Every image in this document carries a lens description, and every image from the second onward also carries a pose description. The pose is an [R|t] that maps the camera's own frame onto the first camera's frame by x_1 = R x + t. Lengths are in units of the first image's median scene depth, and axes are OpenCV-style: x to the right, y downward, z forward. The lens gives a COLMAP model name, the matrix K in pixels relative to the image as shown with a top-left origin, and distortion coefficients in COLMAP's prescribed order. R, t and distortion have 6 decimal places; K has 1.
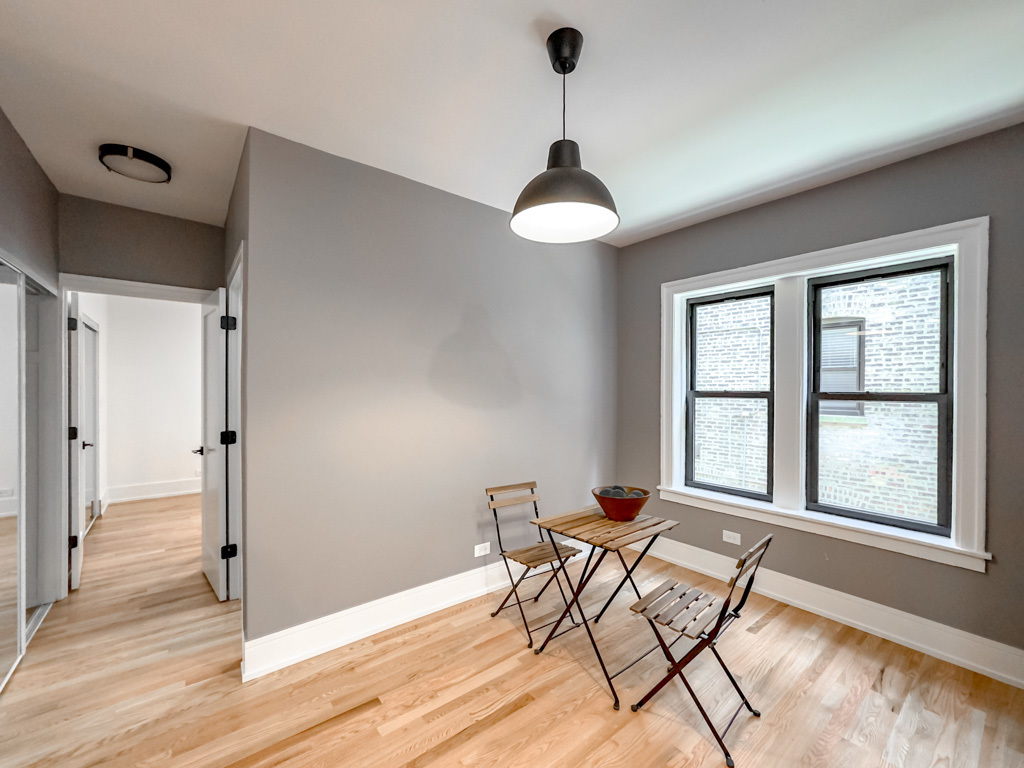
lens RADIAL K [[420.0, 0, 515.8], [0, 420.0, 393.5], [0, 0, 1]] dist [-0.016315, 0.007907]
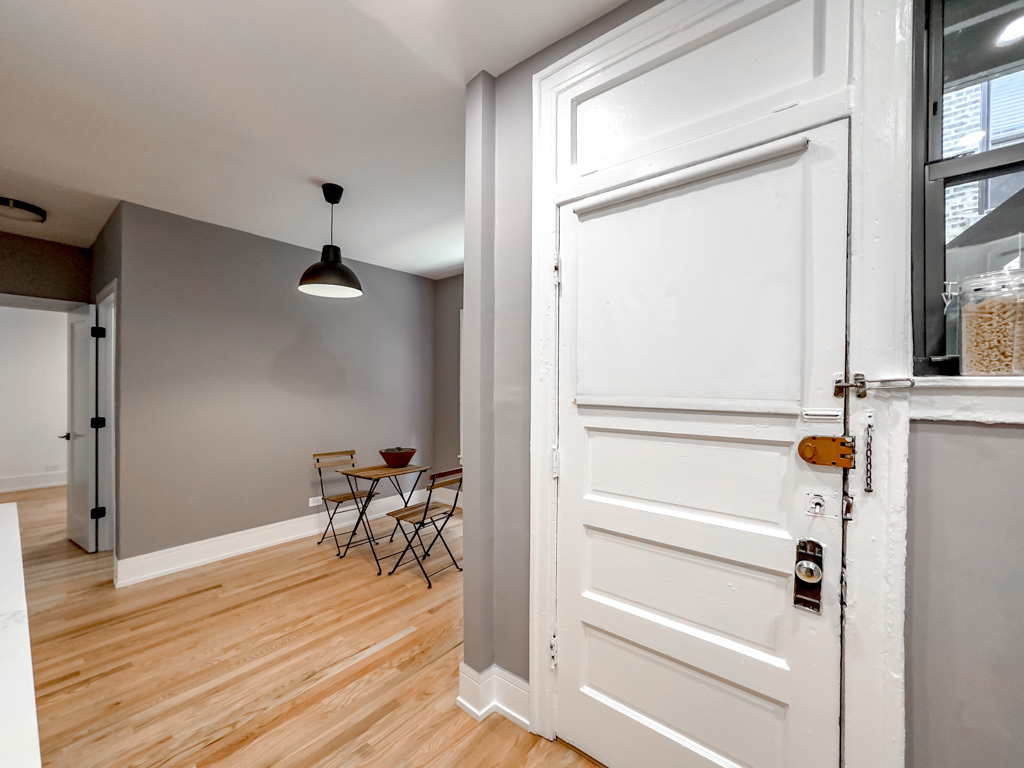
lens RADIAL K [[420.0, 0, 515.5], [0, 420.0, 391.2], [0, 0, 1]] dist [-0.016315, 0.007907]
pose [[0.976225, -0.000221, 0.216758, 0.303192], [0.000476, 0.999999, -0.001124, 0.013303], [-0.216758, 0.001201, 0.976225, -0.562257]]
